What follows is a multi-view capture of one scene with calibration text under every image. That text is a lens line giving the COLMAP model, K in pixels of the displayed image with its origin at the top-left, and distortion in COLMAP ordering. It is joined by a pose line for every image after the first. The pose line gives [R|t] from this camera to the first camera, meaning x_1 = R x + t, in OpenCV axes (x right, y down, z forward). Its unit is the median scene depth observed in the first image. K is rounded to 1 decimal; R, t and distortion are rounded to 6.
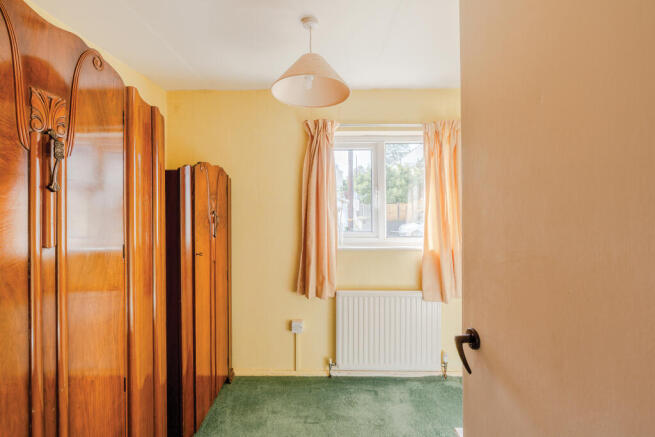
lens RADIAL K [[299.3, 0, 327.0], [0, 299.3, 205.6], [0, 0, 1]] dist [-0.000358, 0.000538]
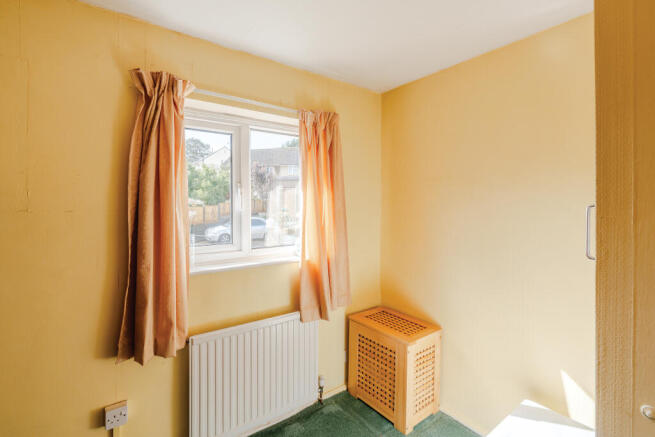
lens RADIAL K [[299.3, 0, 327.0], [0, 299.3, 205.6], [0, 0, 1]] dist [-0.000358, 0.000538]
pose [[0.809532, 0.000136, 0.587076, -0.110967], [0.004728, 0.999966, -0.006750, -0.002108], [-0.587057, 0.008240, 0.809504, 0.279396]]
